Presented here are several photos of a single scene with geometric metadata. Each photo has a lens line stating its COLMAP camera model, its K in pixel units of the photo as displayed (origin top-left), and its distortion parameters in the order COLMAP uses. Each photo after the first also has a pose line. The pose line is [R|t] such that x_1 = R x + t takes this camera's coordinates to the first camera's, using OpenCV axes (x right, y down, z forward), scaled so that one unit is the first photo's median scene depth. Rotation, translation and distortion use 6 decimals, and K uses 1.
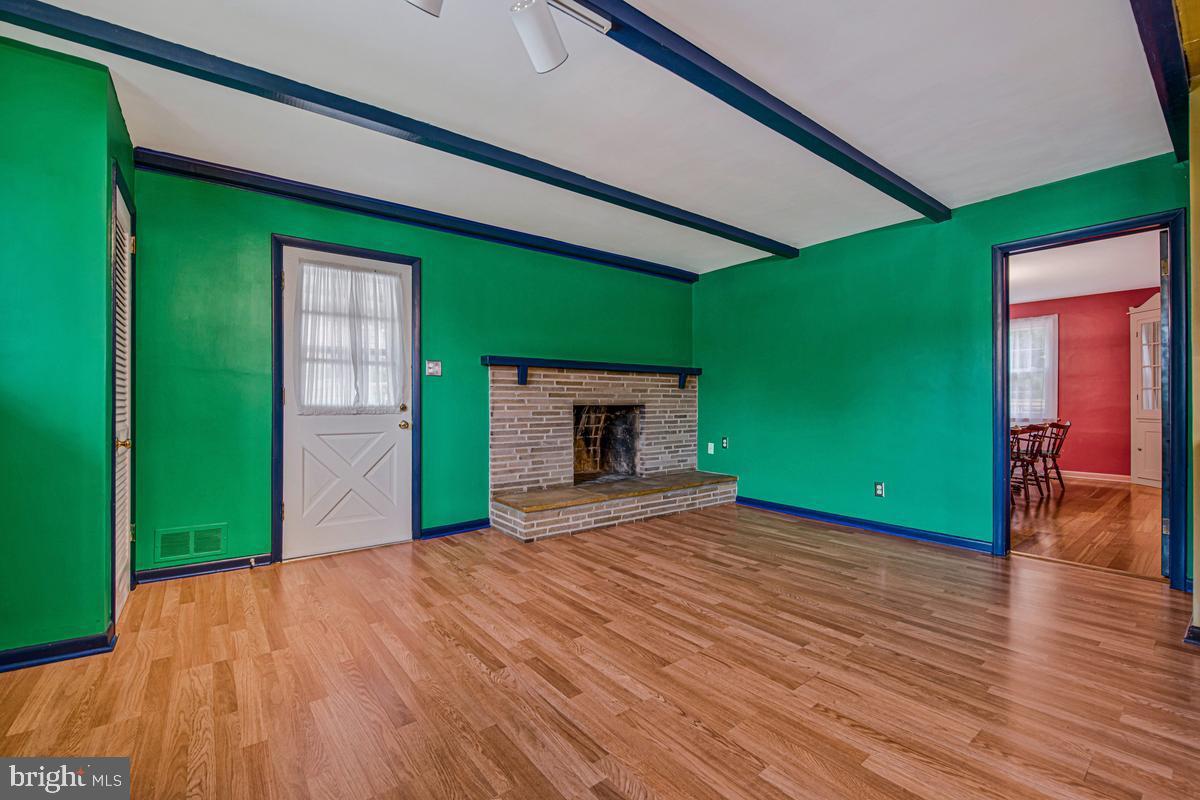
lens RADIAL K [[516.9, 0, 600.0], [0, 516.9, 400.0], [0, 0, 1]] dist [-0.001018, -0.000295]
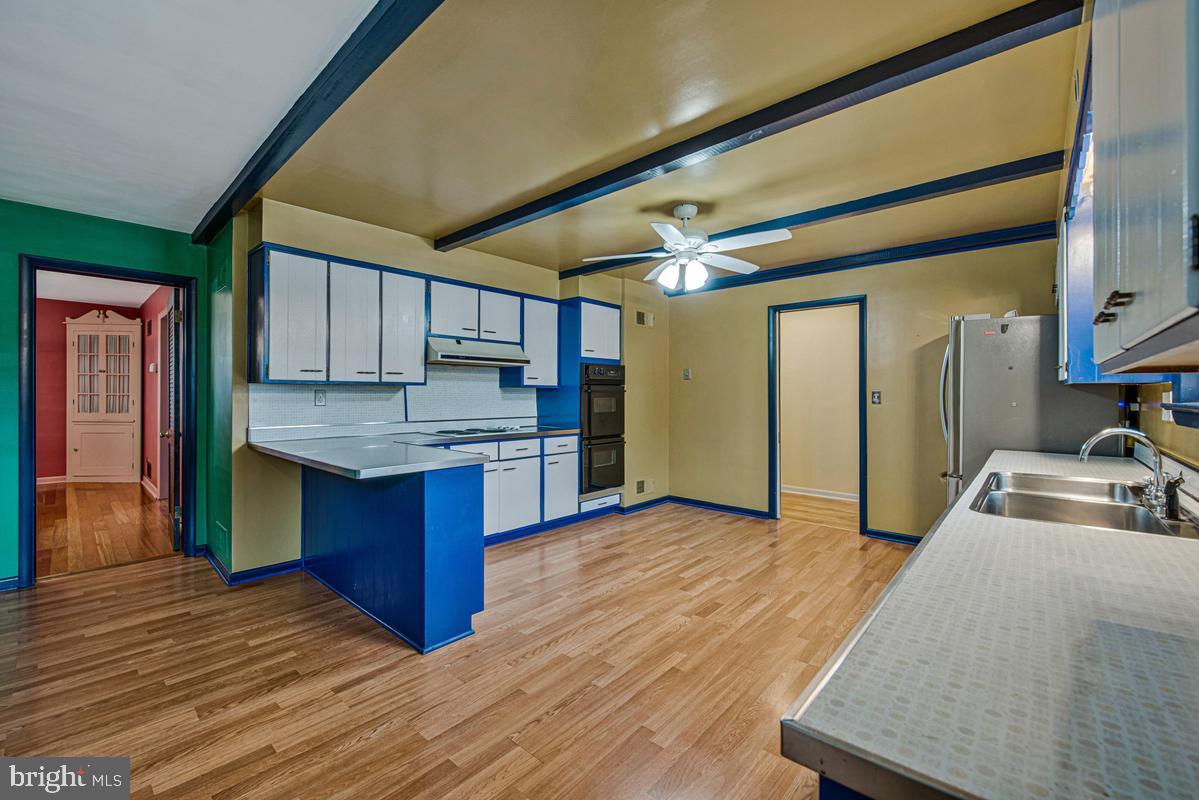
lens RADIAL K [[467.6, 0, 620.5], [0, 467.6, 397.2], [0, 0, 1]] dist [-0.001119, -0.000157]
pose [[-0.157999, -0.001079, 0.987439, -0.352037], [-0.002307, 0.999997, 0.000724, -0.070311], [-0.987437, -0.002163, -0.158001, 0.118888]]
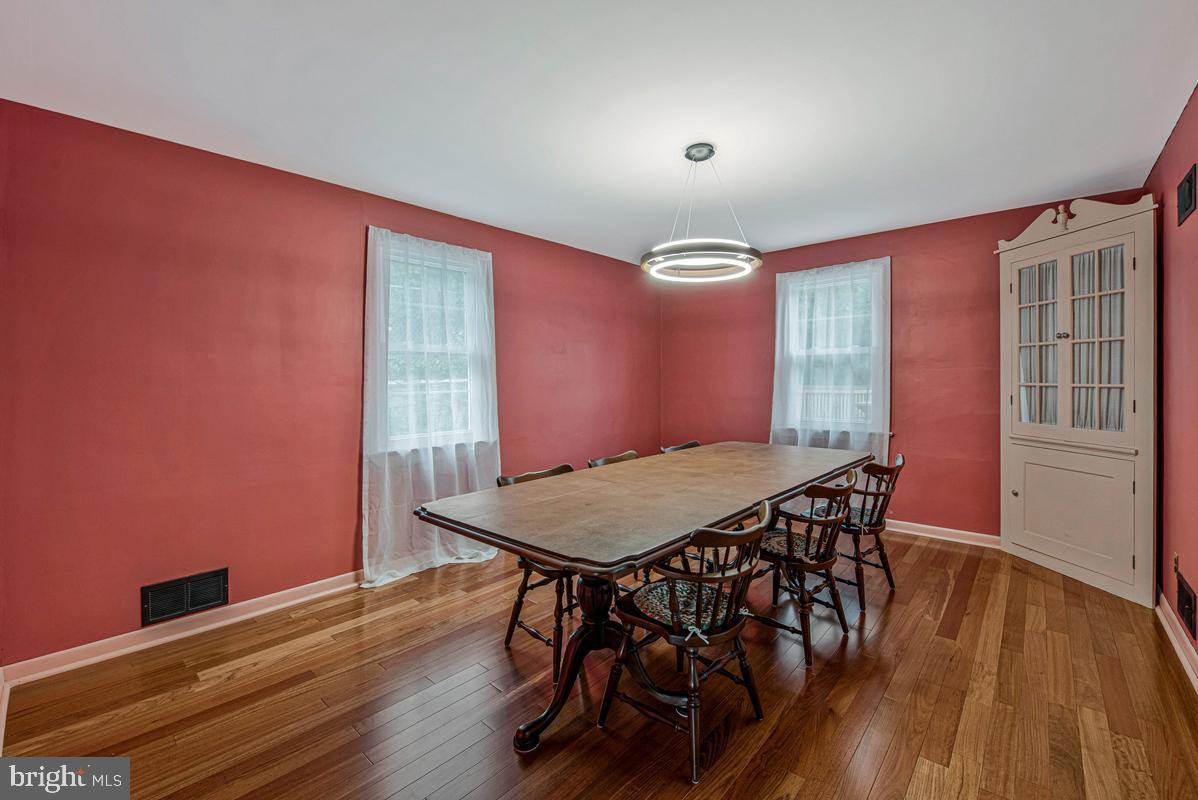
lens RADIAL K [[498.7, 0, 603.5], [0, 498.7, 376.5], [0, 0, 1]] dist [-0.001202, -0.000181]
pose [[0.984649, 0.006421, 0.174430, 1.883525], [-0.004962, 0.999949, -0.008794, -0.089076], [-0.174478, 0.007794, 0.984630, 2.010632]]
